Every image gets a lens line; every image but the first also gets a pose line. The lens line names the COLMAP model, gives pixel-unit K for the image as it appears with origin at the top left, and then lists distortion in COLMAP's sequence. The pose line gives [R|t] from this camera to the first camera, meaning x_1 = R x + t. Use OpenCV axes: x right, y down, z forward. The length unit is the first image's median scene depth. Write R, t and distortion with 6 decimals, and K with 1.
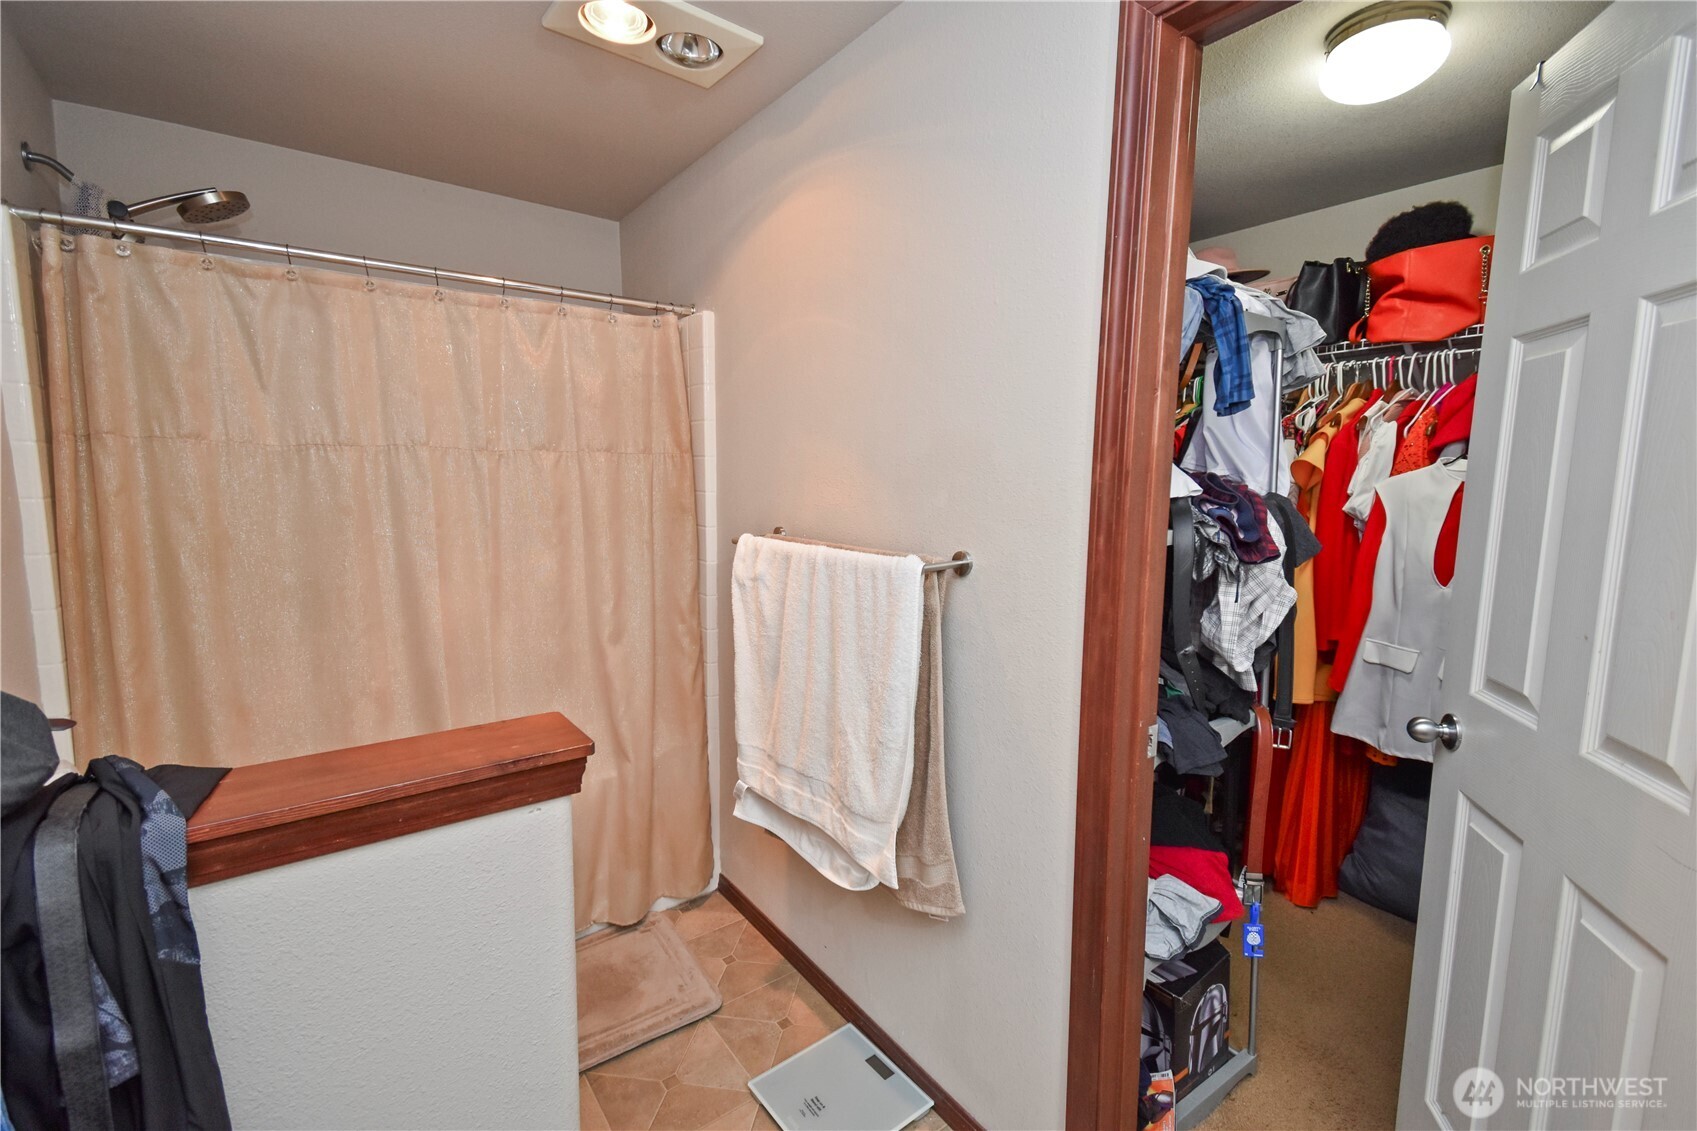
lens RADIAL K [[745.9, 0, 848.5], [0, 745.9, 565.5], [0, 0, 1]] dist [0.026526, -0.027744]
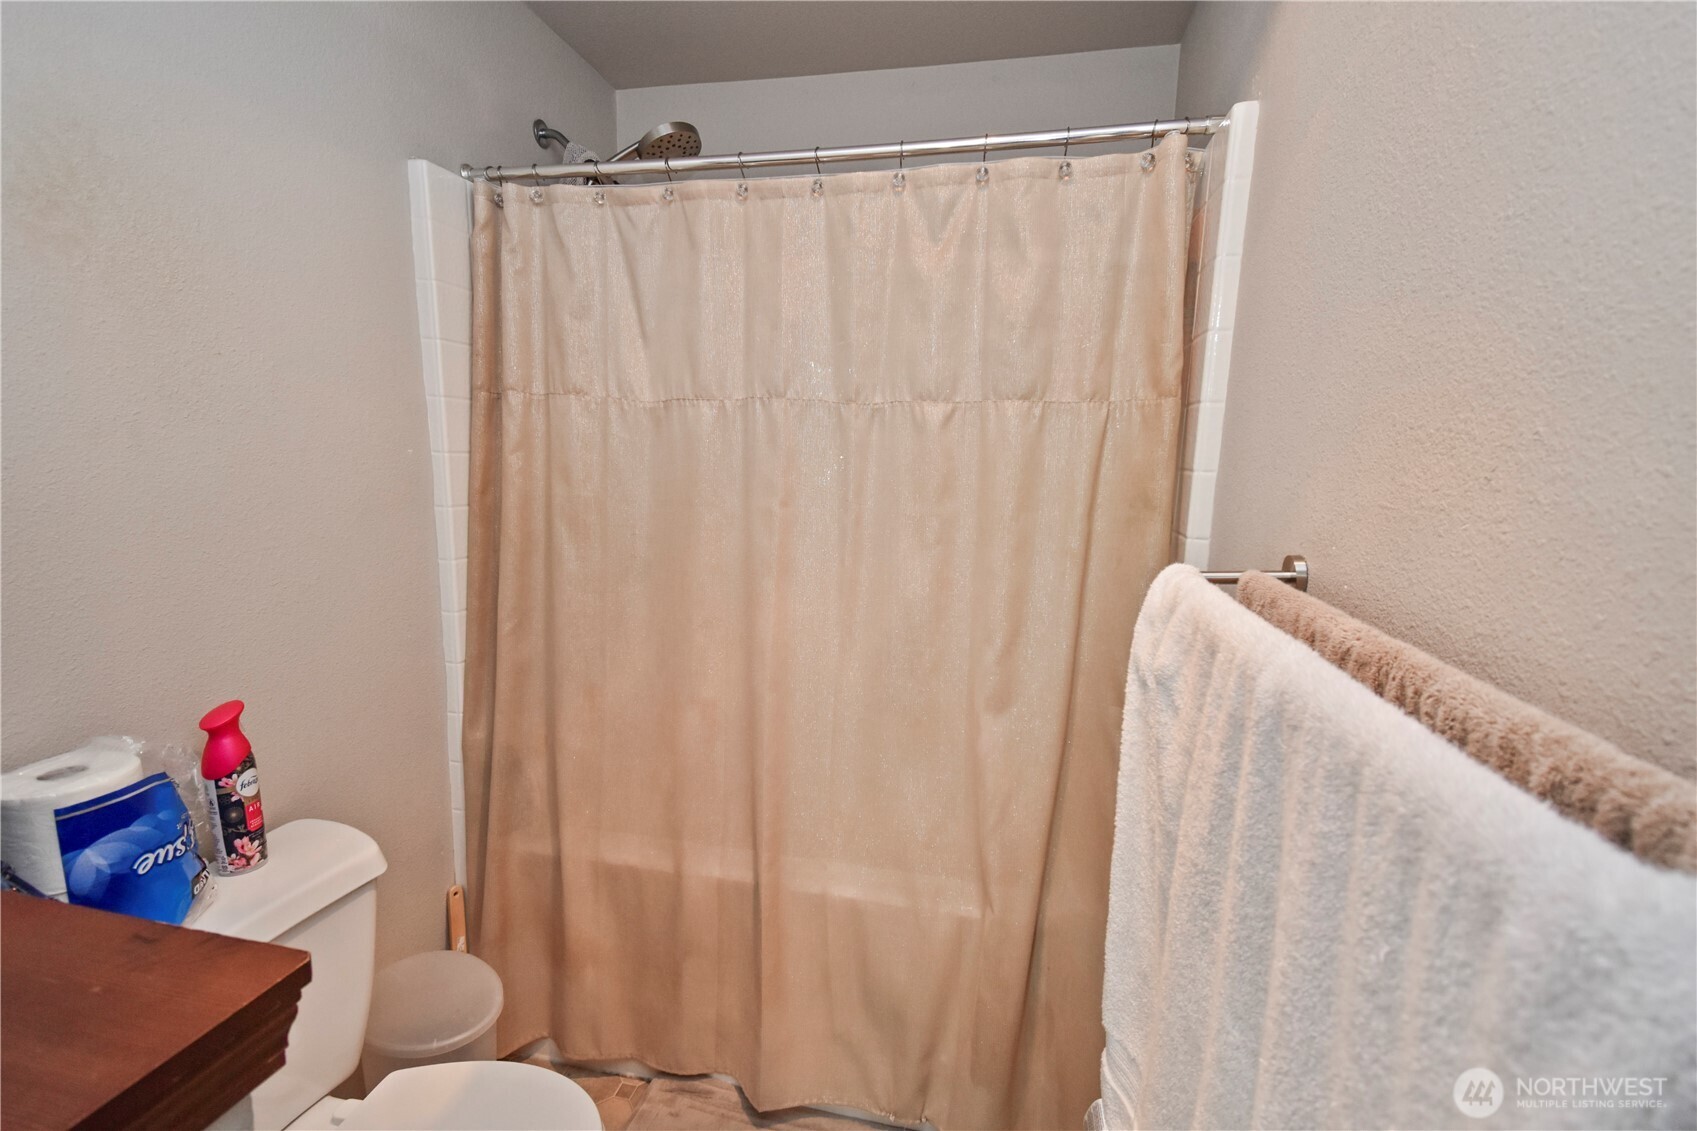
lens RADIAL K [[745.9, 0, 848.5], [0, 745.9, 565.5], [0, 0, 1]] dist [0.026526, -0.027744]
pose [[0.634389, 0.134535, -0.761217, 0.066977], [-0.105000, 0.990609, 0.087572, -0.058868], [0.765850, 0.024373, 0.642557, 0.521769]]
